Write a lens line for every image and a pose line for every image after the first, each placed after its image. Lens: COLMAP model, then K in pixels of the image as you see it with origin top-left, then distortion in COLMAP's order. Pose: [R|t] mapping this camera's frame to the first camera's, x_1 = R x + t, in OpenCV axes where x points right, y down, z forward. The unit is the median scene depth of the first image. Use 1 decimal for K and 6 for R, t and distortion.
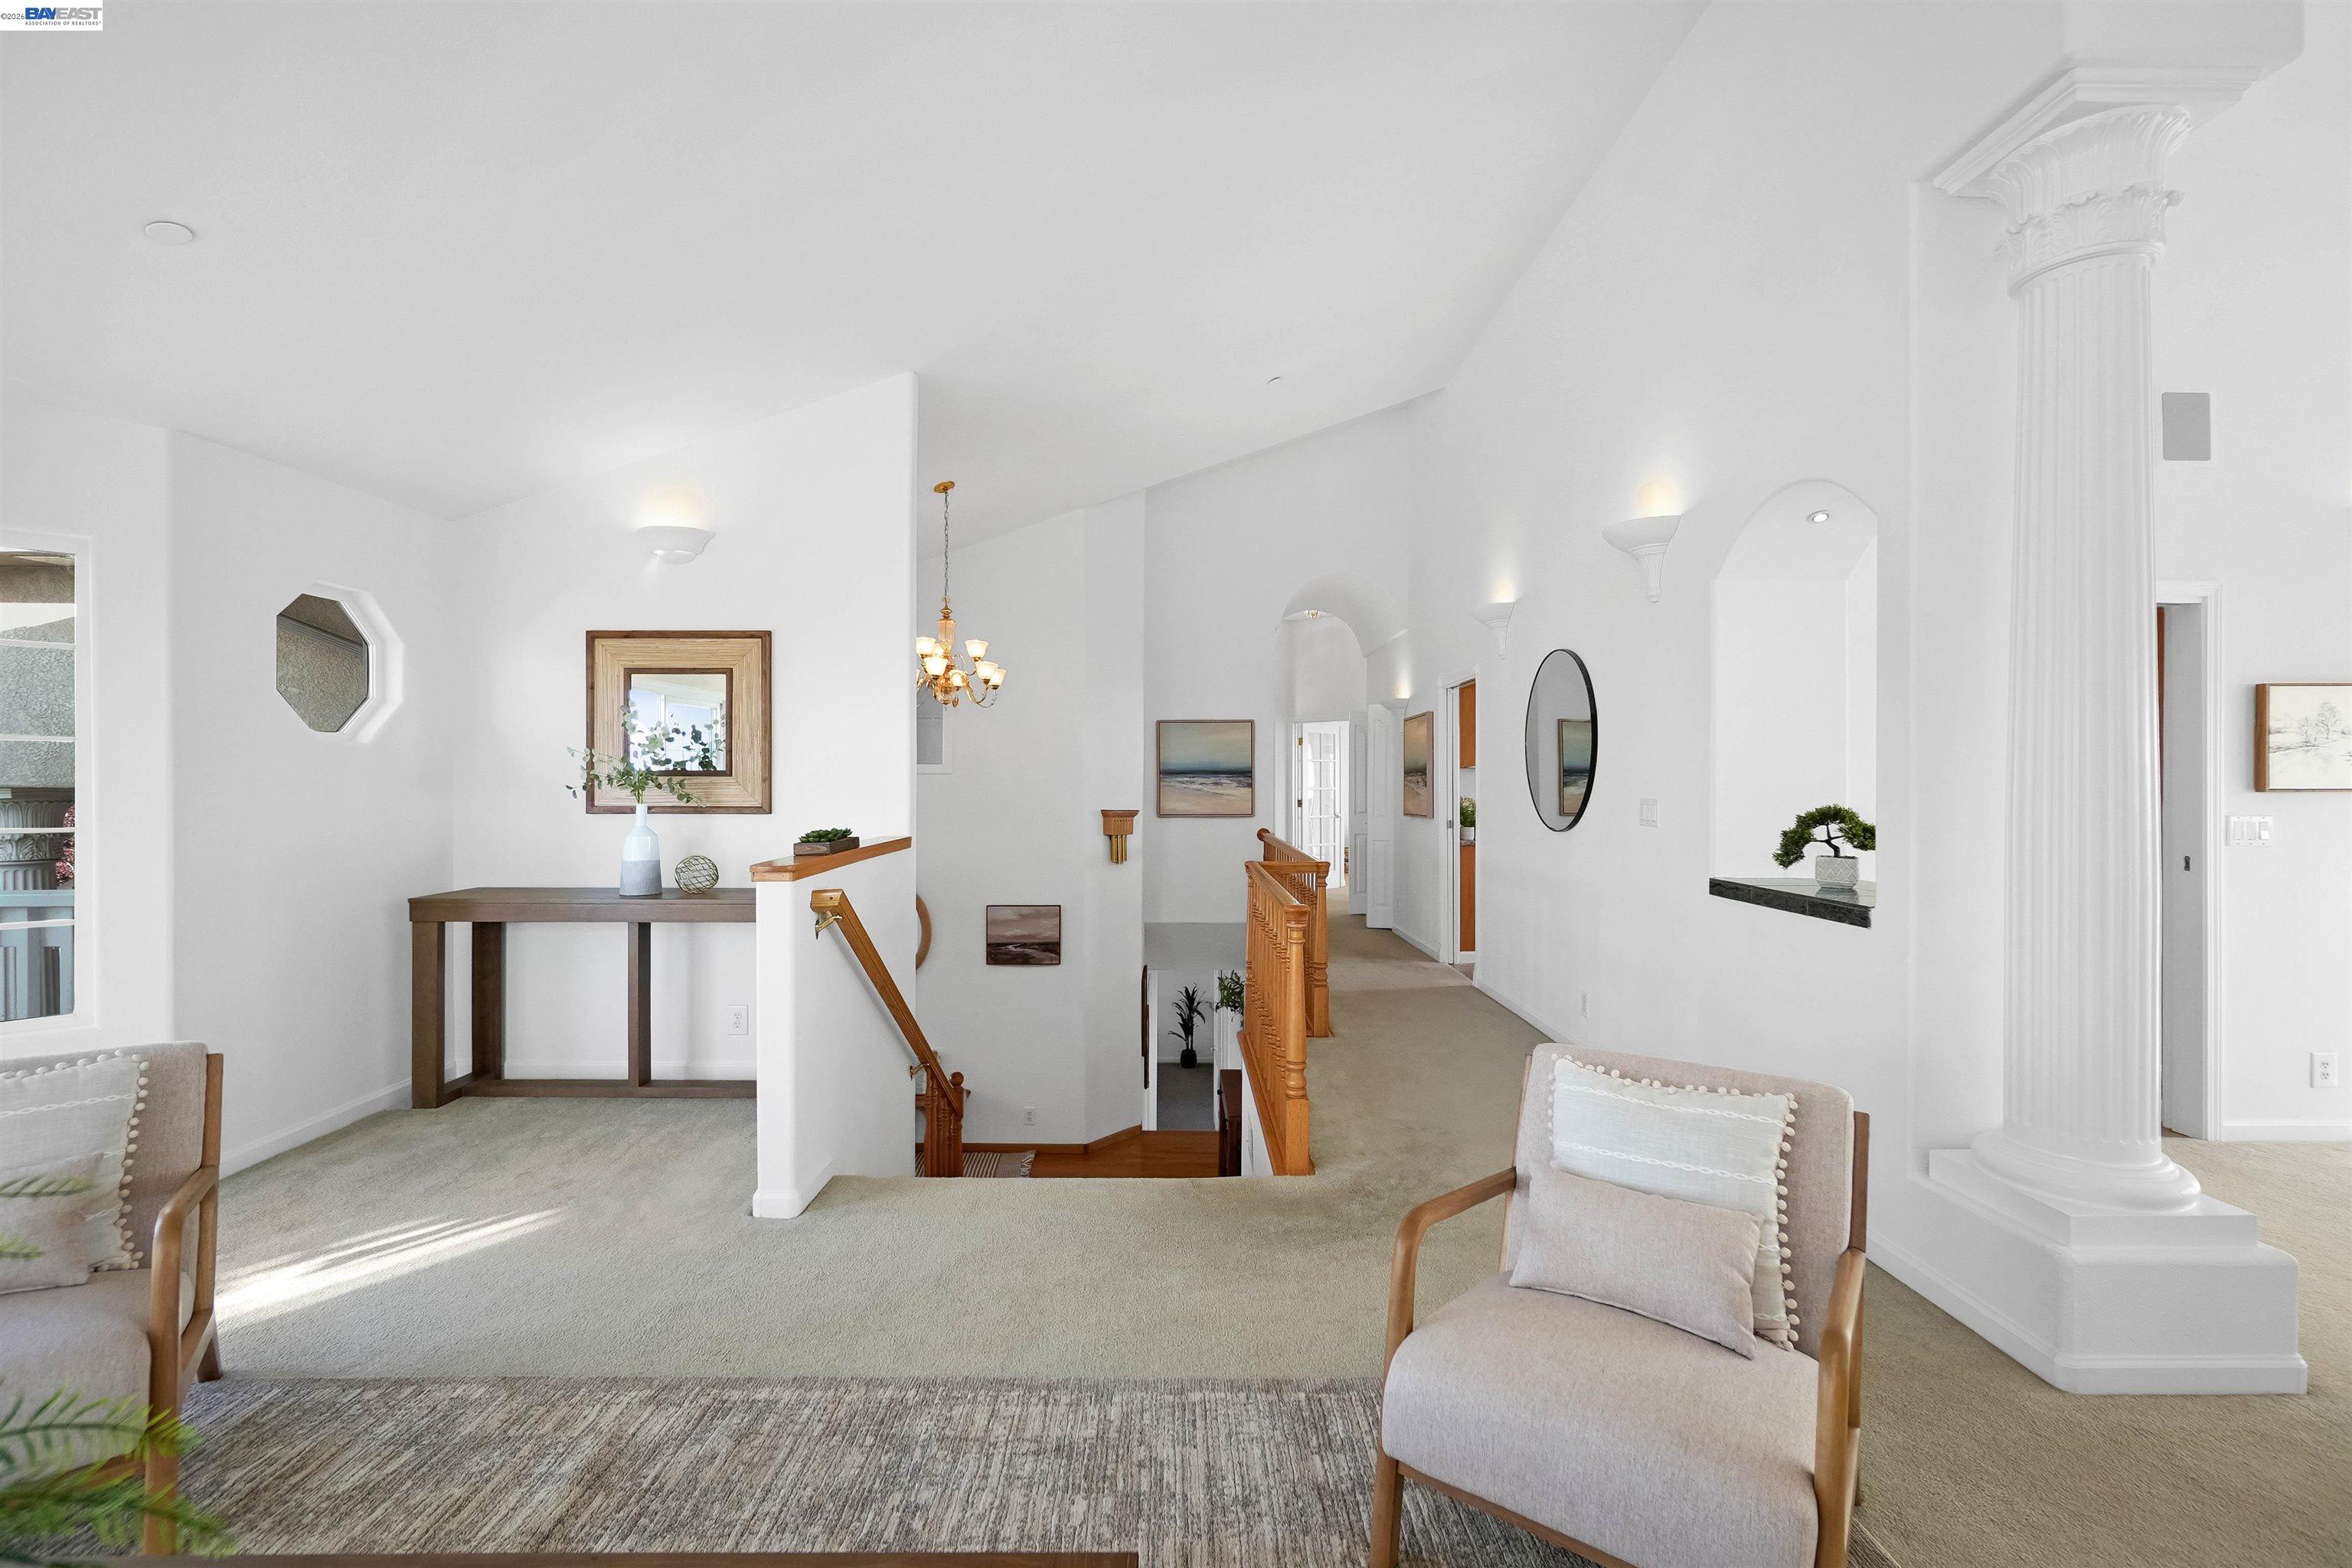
lens RADIAL K [[1025.0, 0, 1171.5], [0, 1025.0, 781.0], [0, 0, 1]] dist [-0.008169, 0.003423]
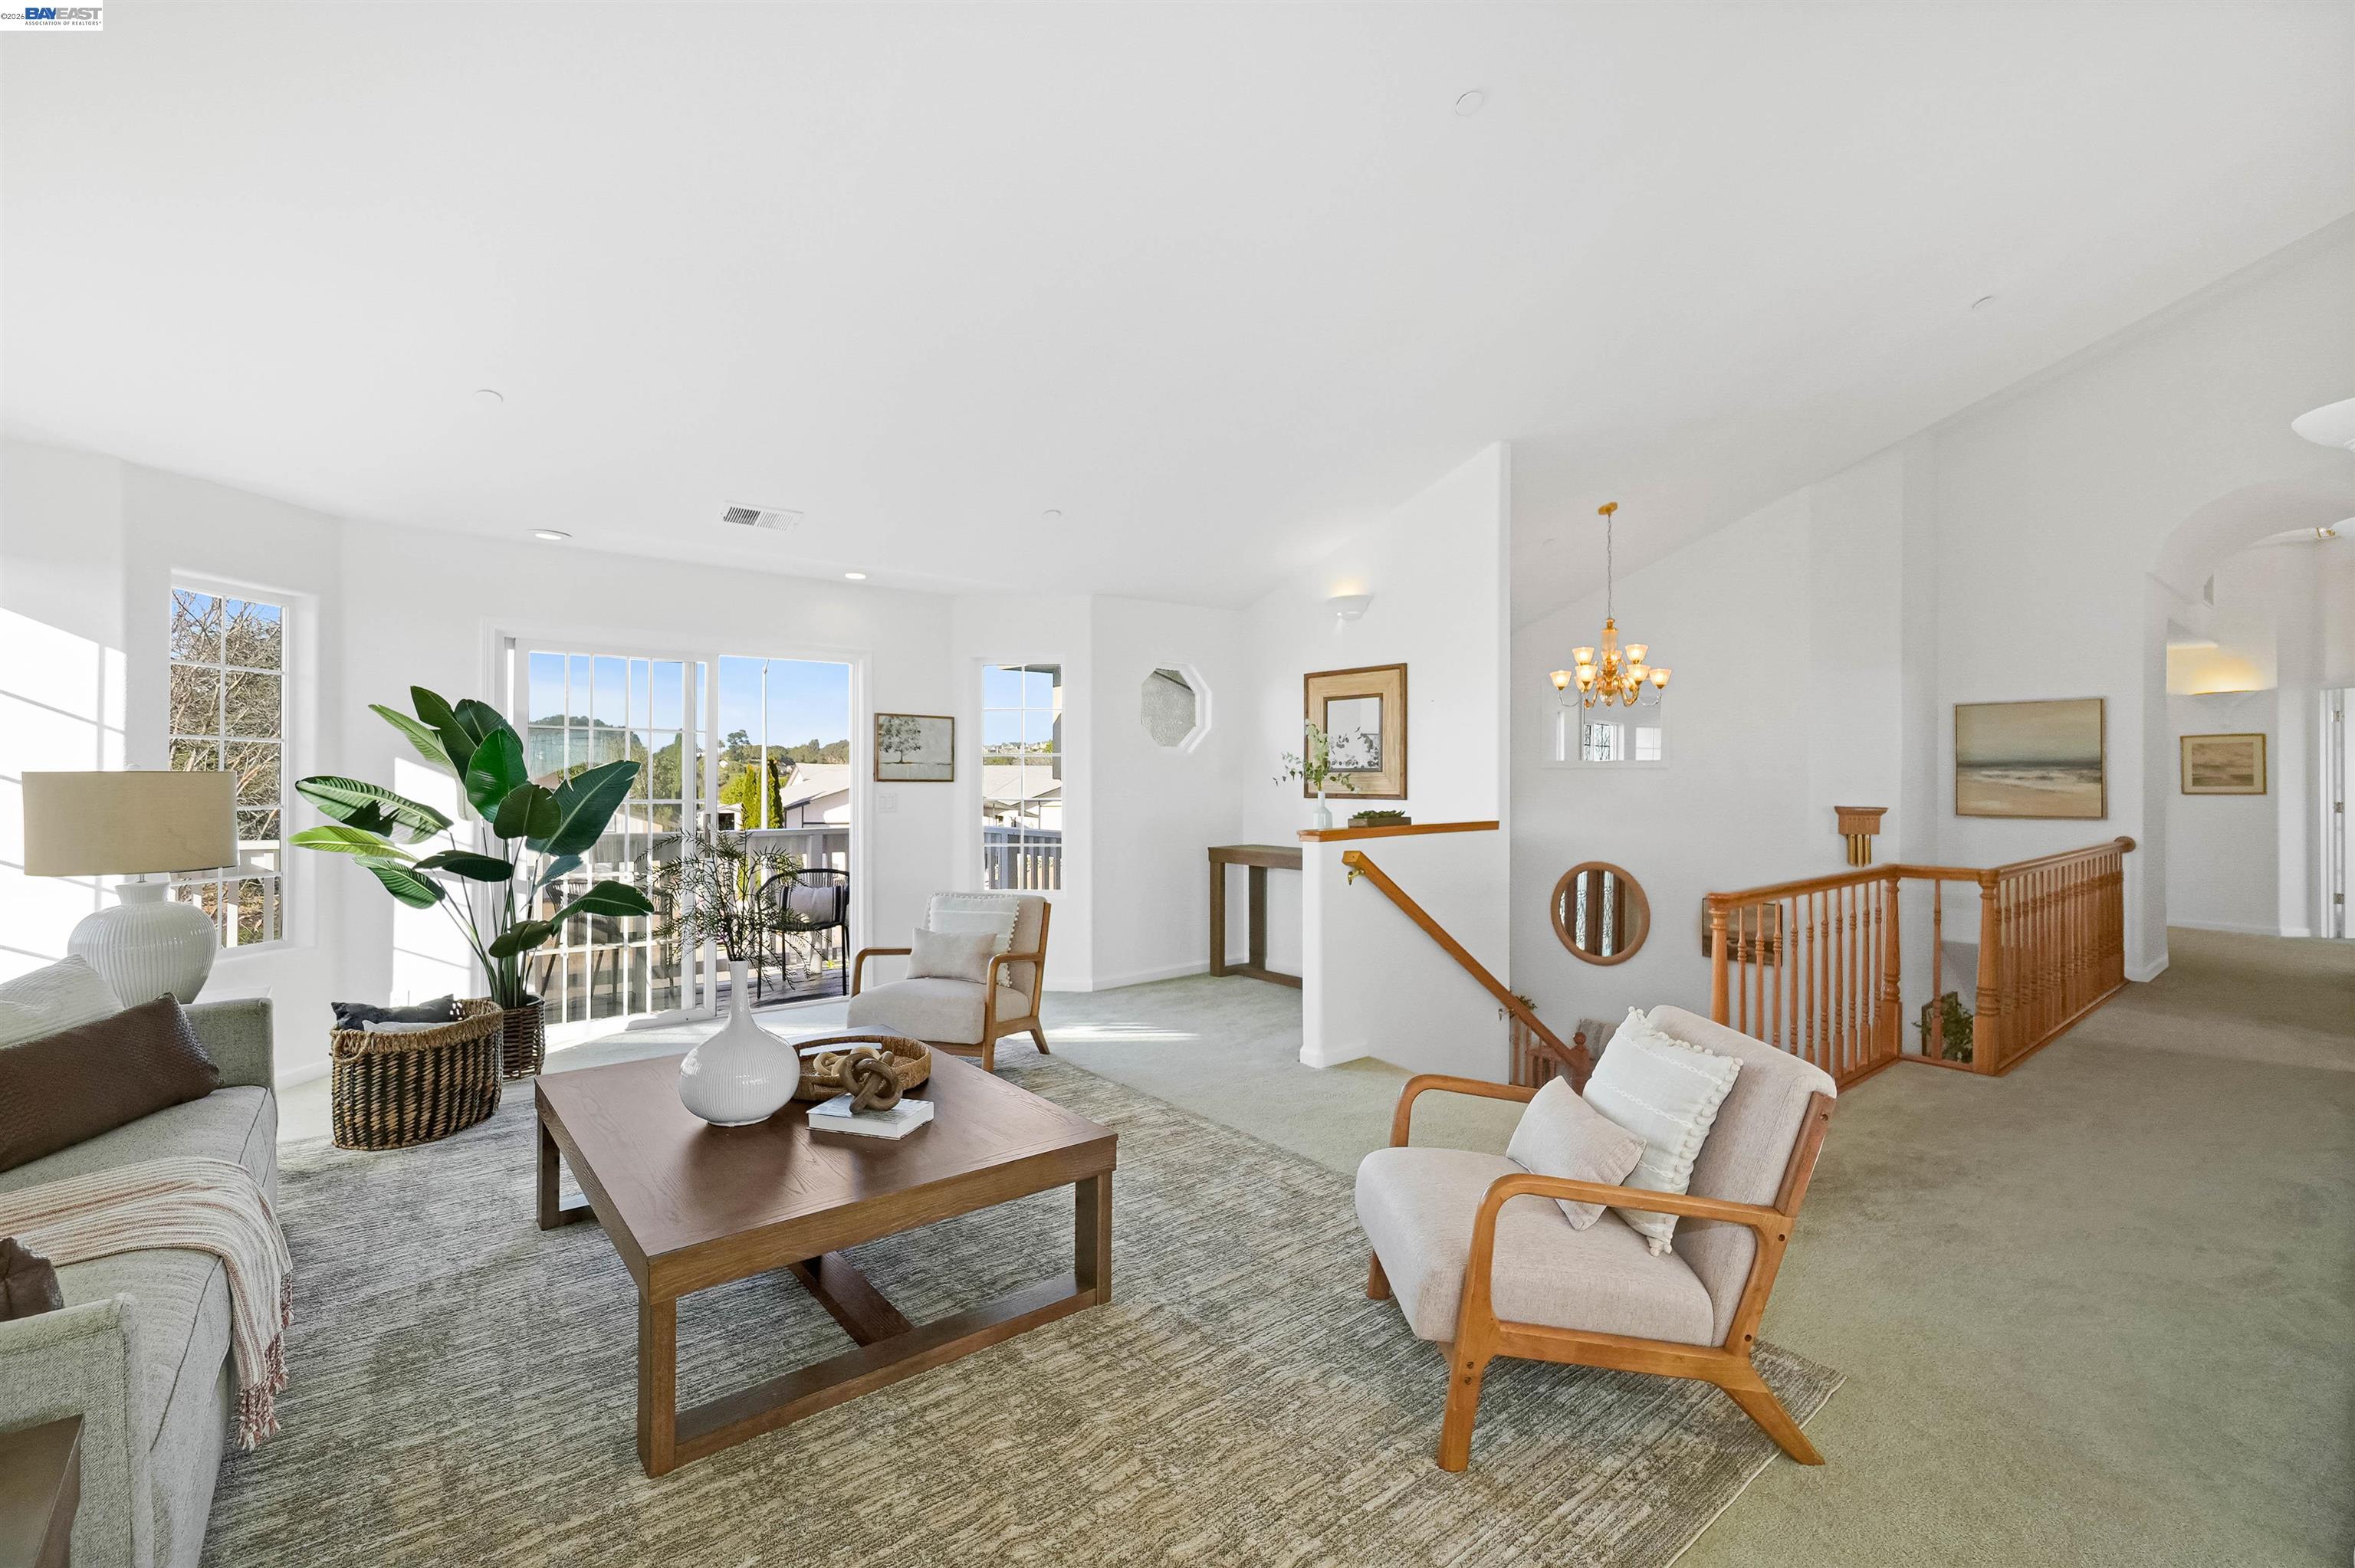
lens RADIAL K [[1027.5, 0, 1176.8], [0, 1027.5, 768.5], [0, 0, 1]] dist [-0.010152, 0.003702]
pose [[0.628252, -0.004766, -0.777996, 0.485408], [-0.000019, 0.999981, -0.006141, -0.000771], [0.778010, 0.003873, 0.628240, -0.075112]]
